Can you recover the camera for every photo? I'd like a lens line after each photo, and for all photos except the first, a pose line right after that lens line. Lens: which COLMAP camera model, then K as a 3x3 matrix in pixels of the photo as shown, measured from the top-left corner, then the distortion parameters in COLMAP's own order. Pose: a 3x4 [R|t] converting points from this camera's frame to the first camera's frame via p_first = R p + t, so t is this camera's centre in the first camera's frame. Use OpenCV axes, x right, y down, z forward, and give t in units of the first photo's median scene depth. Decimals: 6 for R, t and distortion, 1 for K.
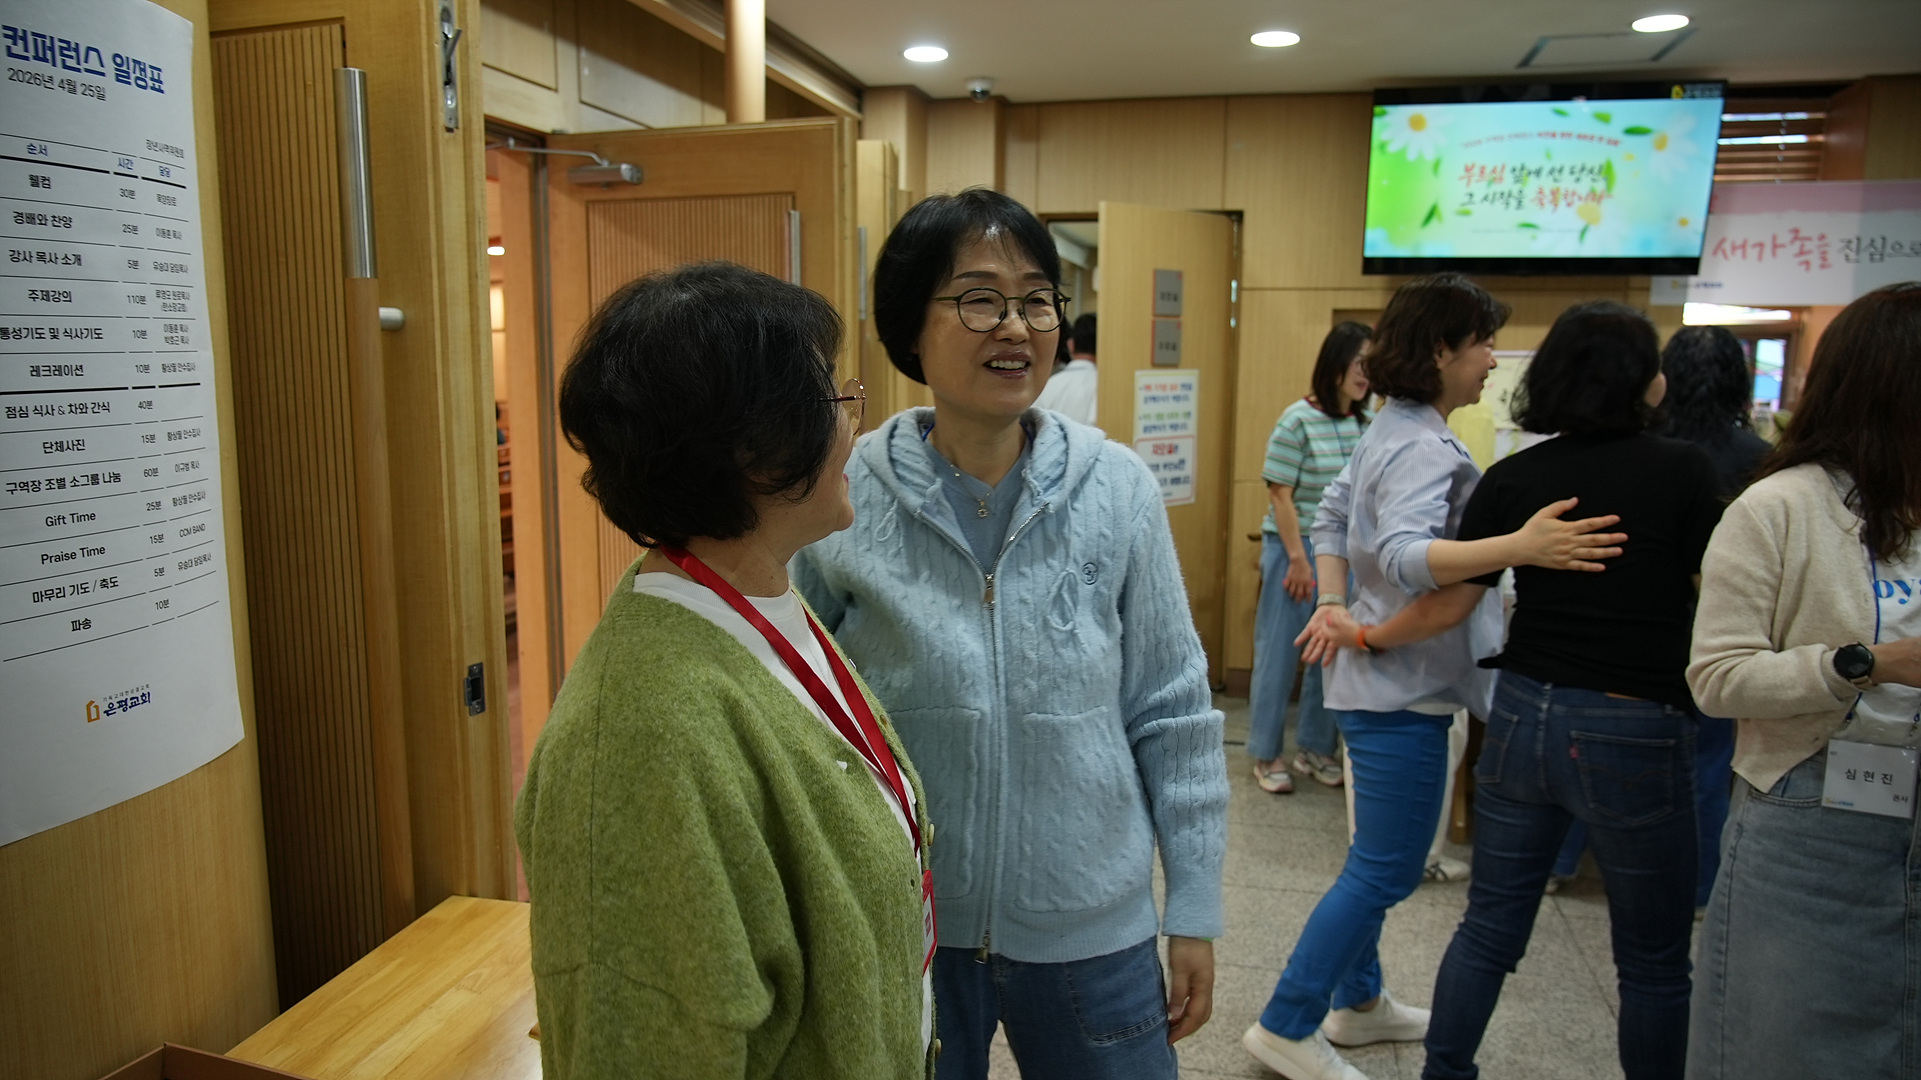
lens RADIAL K [[1338.0, 0, 960.5], [0, 1338.0, 540.0], [0, 0, 1]] dist [0.040572, 0.001467]
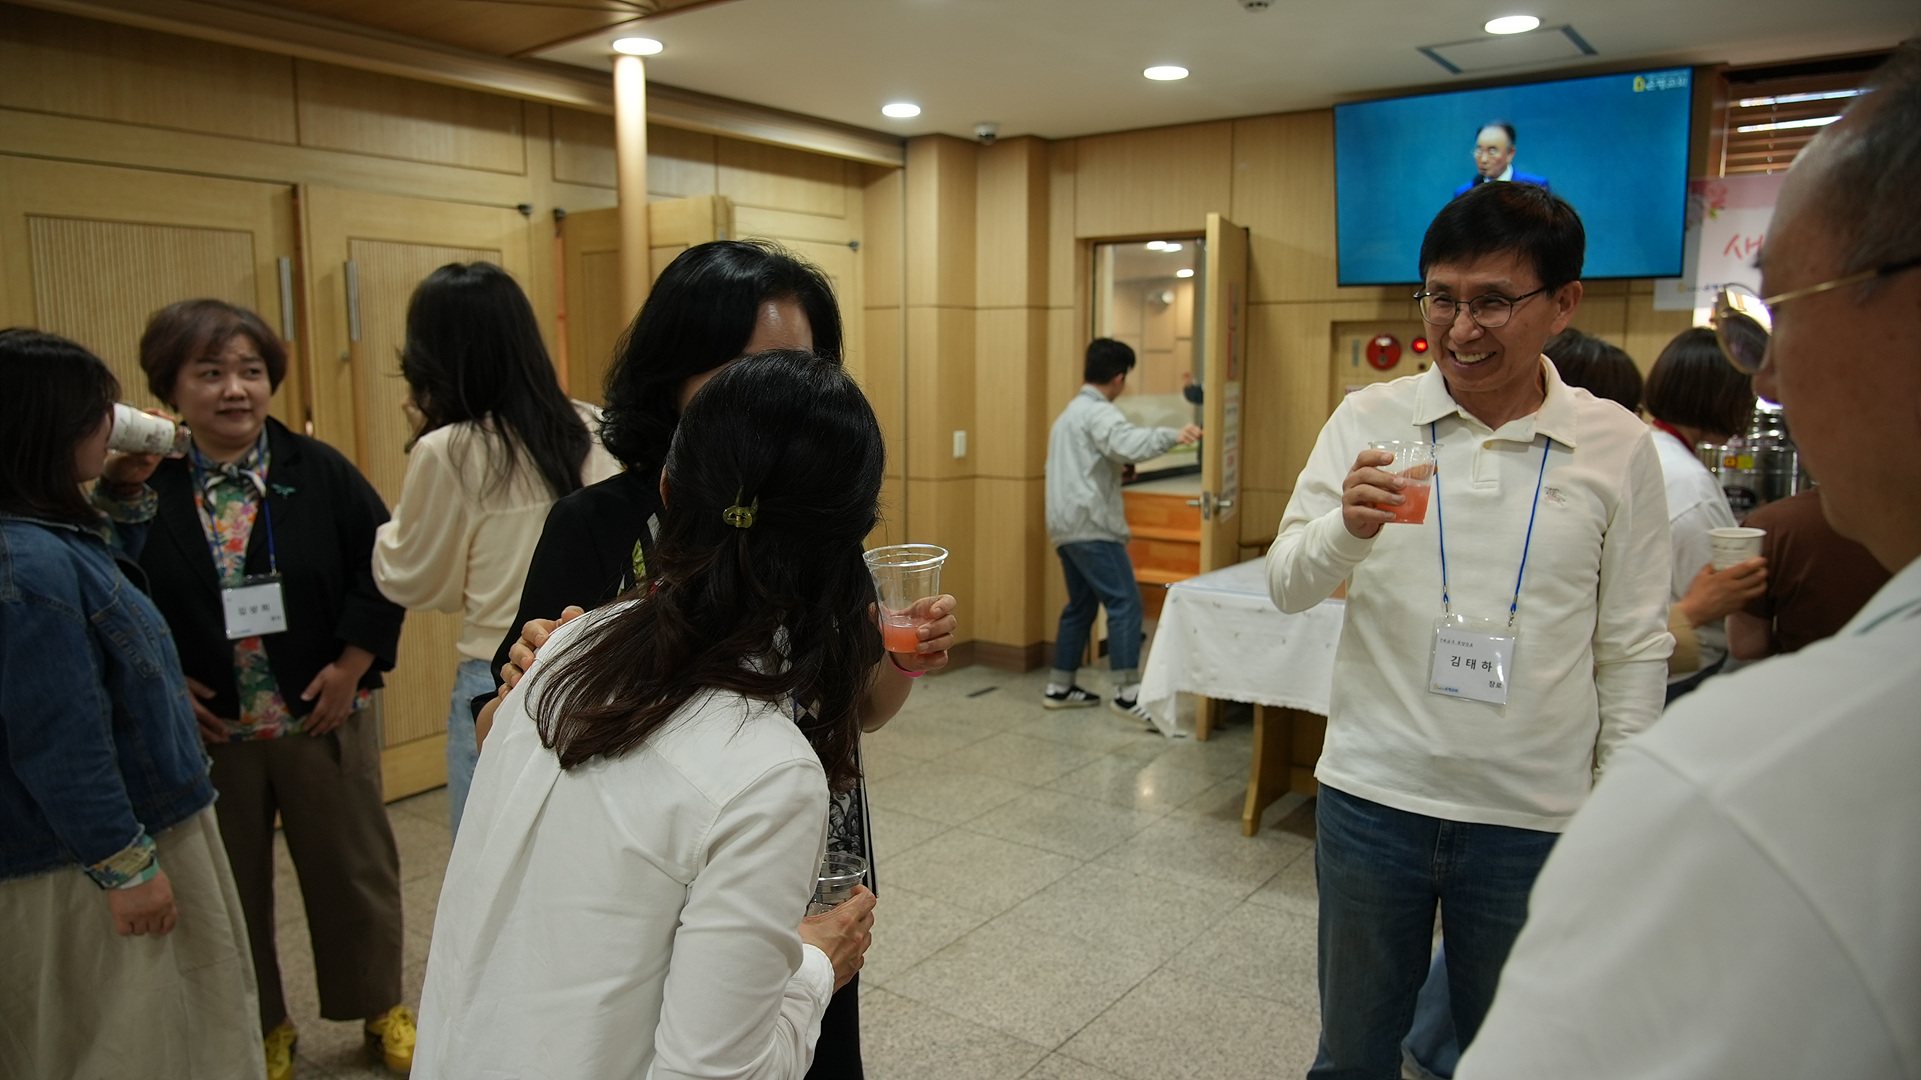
lens RADIAL K [[1338.0, 0, 960.5], [0, 1338.0, 540.0], [0, 0, 1]] dist [0.040572, 0.001467]
pose [[0.920913, 0.042126, -0.387485, 0.444264], [-0.045433, 0.998967, 0.000627, 0.004710], [0.387111, 0.017027, 0.921876, -0.037009]]
